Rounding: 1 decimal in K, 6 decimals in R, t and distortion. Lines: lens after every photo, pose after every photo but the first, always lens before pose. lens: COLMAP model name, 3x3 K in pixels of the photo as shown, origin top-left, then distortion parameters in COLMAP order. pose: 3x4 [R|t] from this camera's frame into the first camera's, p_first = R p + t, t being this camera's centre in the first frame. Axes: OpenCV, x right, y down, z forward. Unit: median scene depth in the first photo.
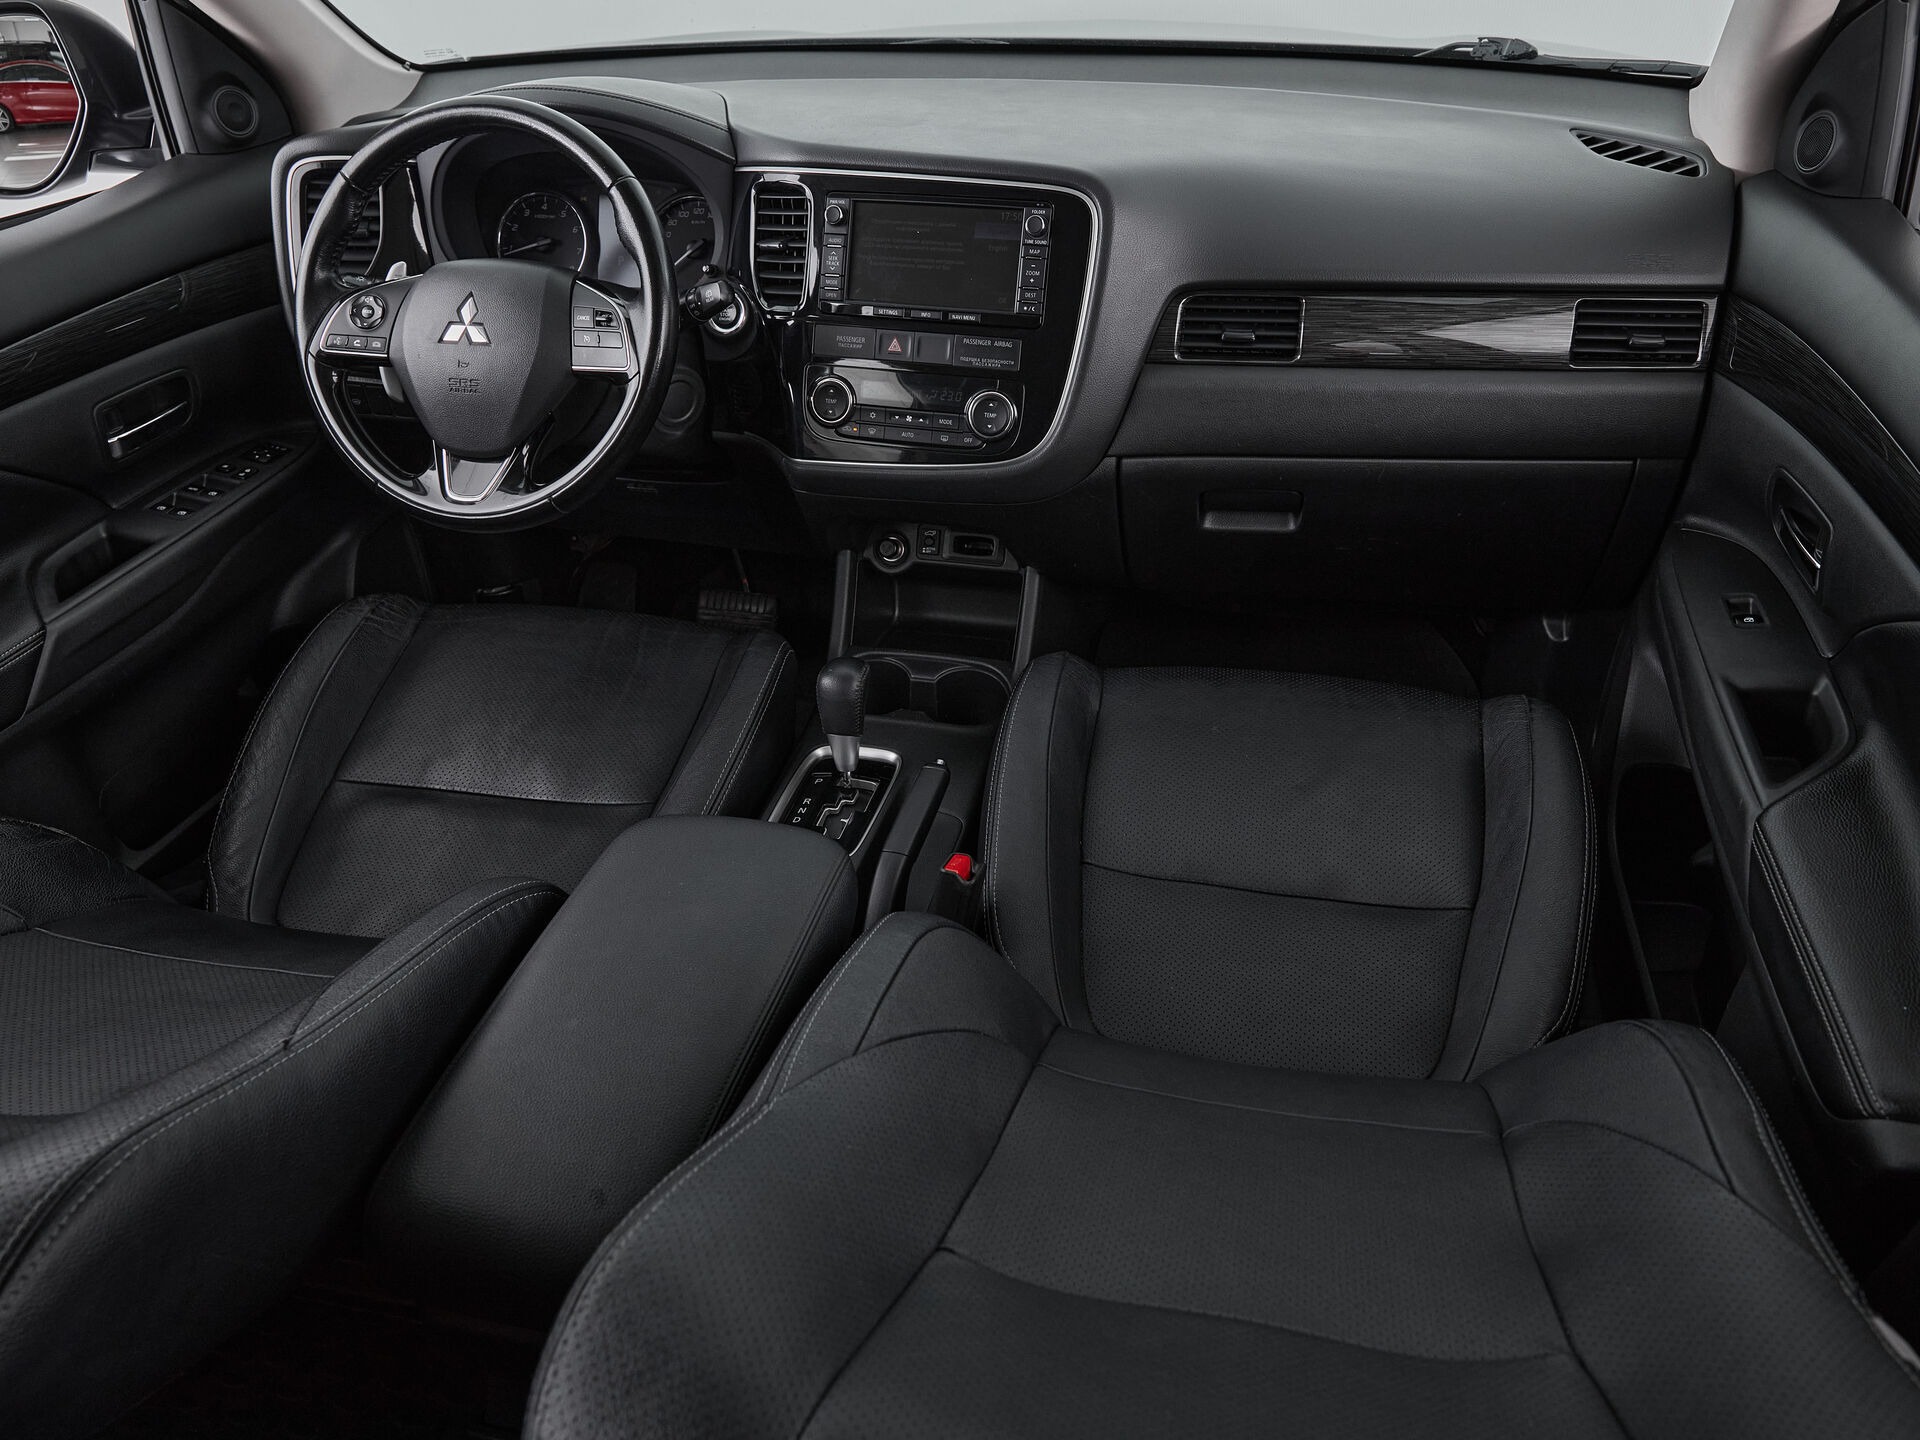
lens RADIAL K [[1417.7, 0, 975.0], [0, 1417.7, 722.4], [0, 0, 1]] dist [-0.018410, -0.002395]
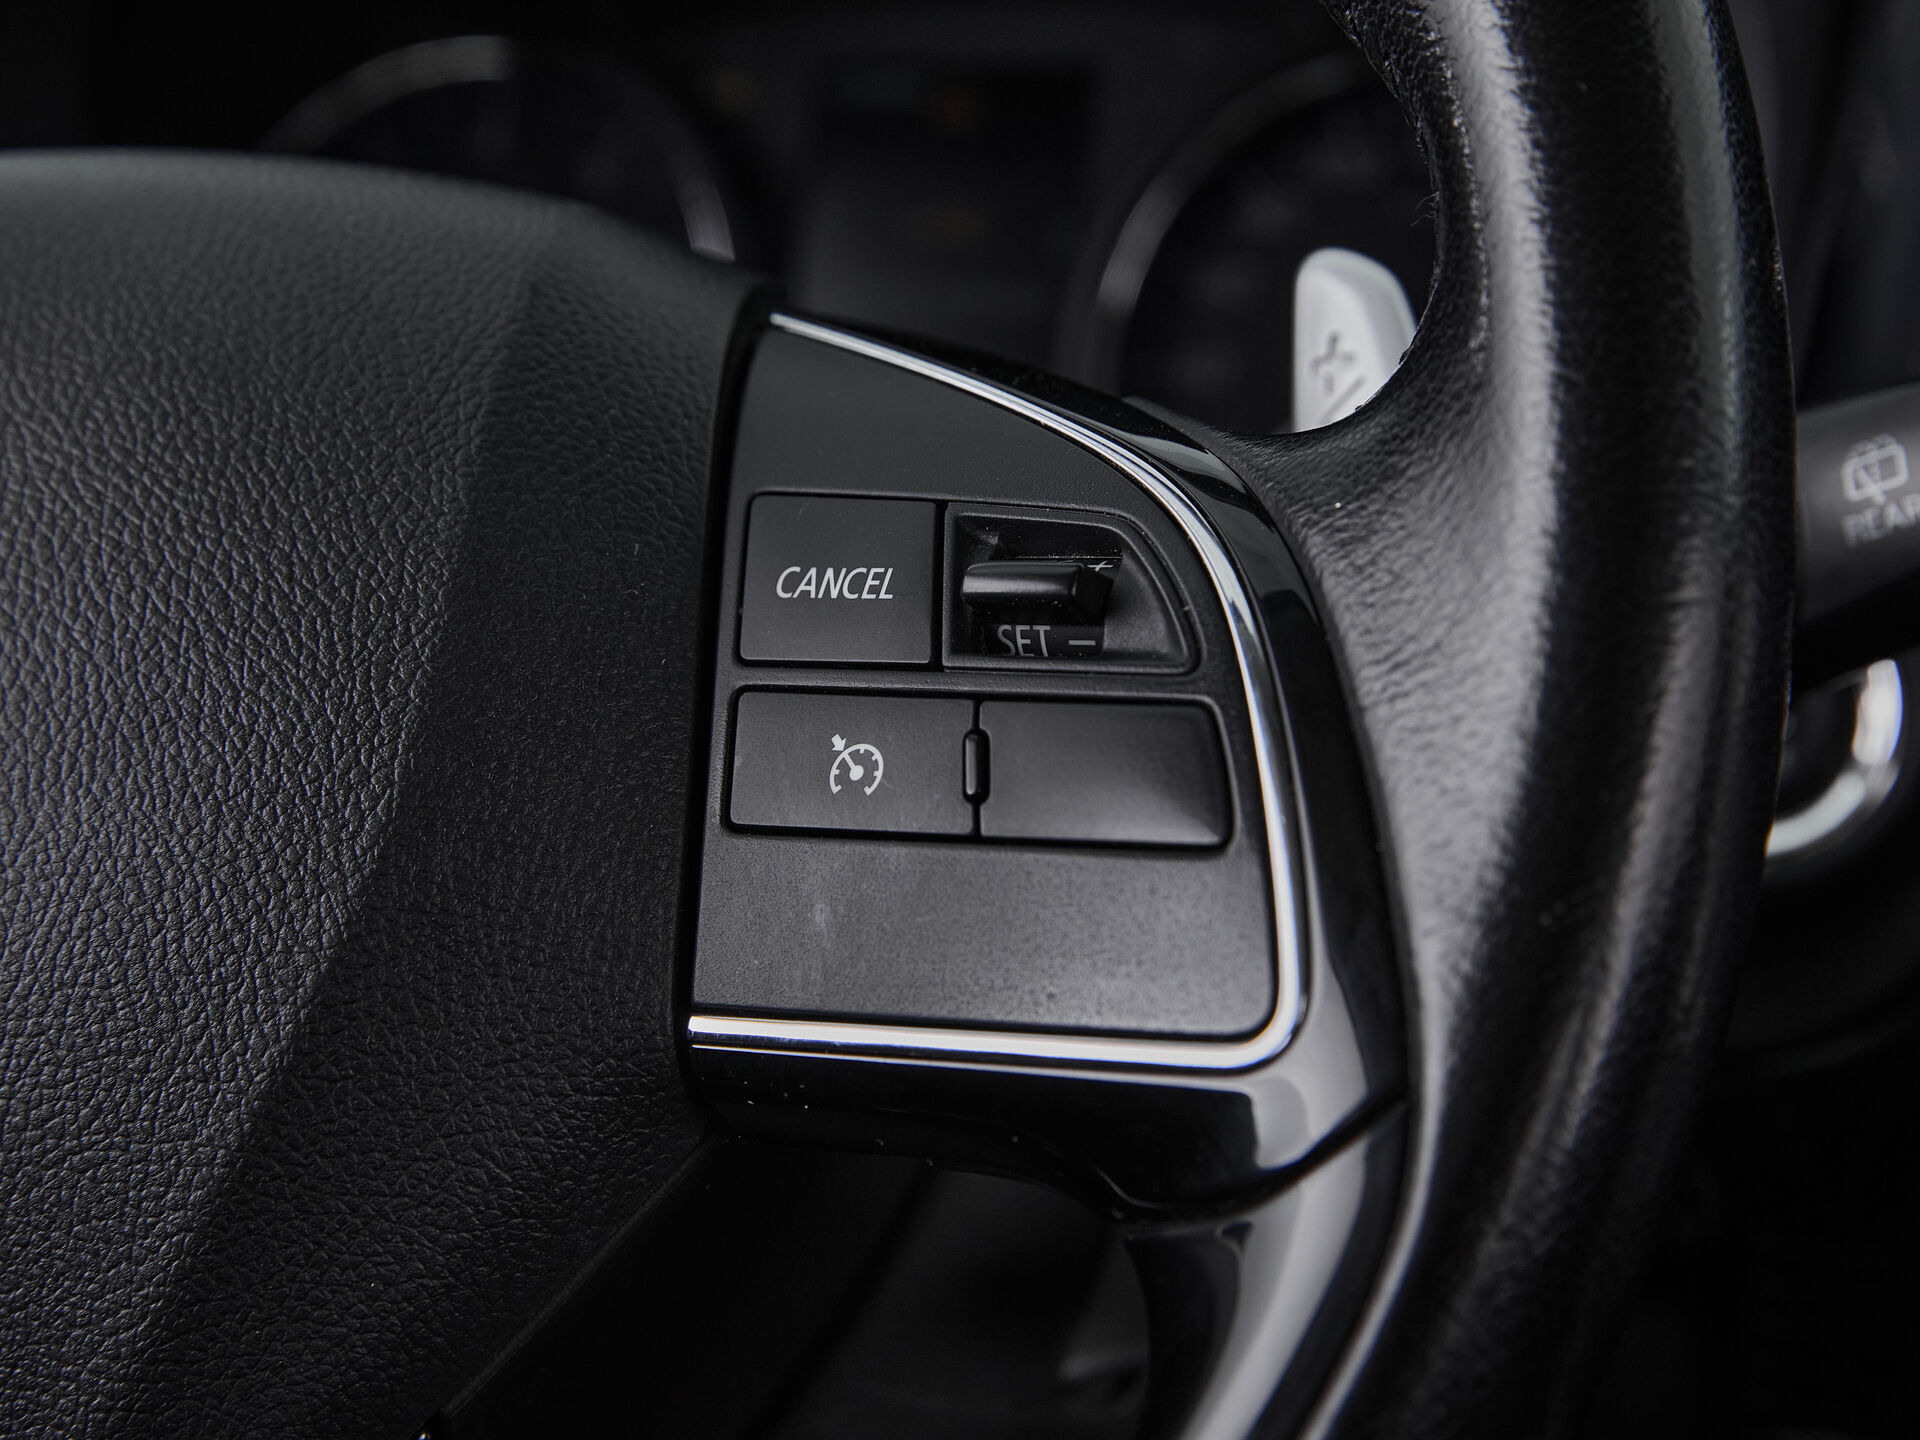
lens RADIAL K [[4023.0, 0, 962.1], [0, 4023.0, 720.0], [0, 0, 1]] dist [-0.092383, 0.000000]
pose [[0.992350, 0.027509, -0.120354, -0.221599], [-0.067850, 0.935958, -0.345512, -0.165006], [0.103141, 0.351035, 0.930665, 0.692786]]
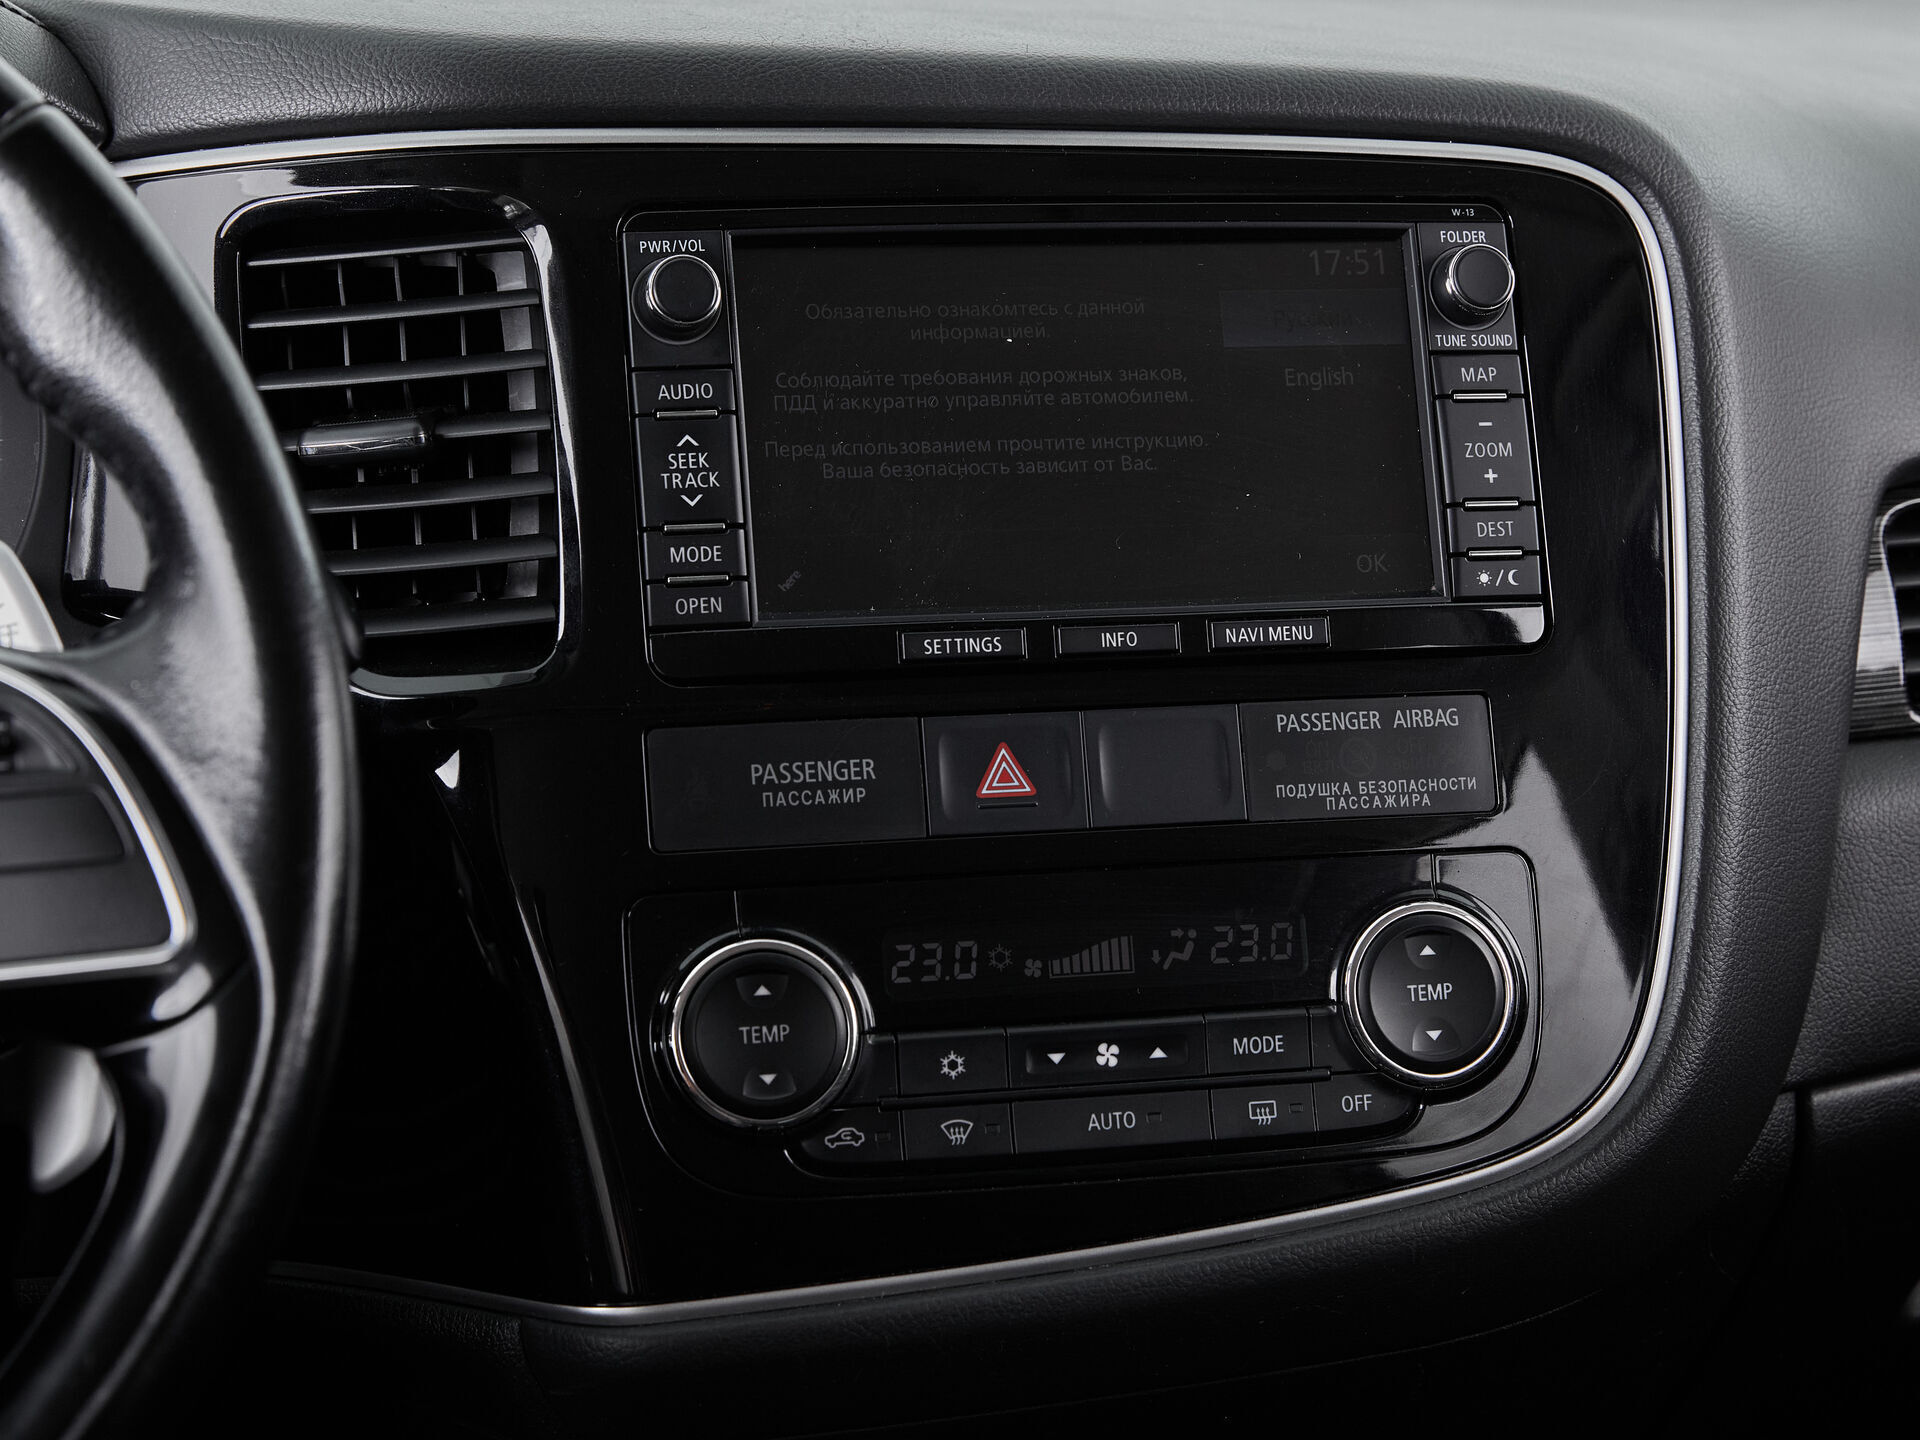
lens RADIAL K [[4023.0, 0, 997.8], [0, 4023.0, 752.8], [0, 0, 1]] dist [-0.092383, 0.000000]
pose [[0.850251, -0.090795, 0.518488, -0.419173], [0.256297, 0.931772, -0.257126, -0.091850], [-0.459767, 0.351508, 0.815510, 0.435399]]
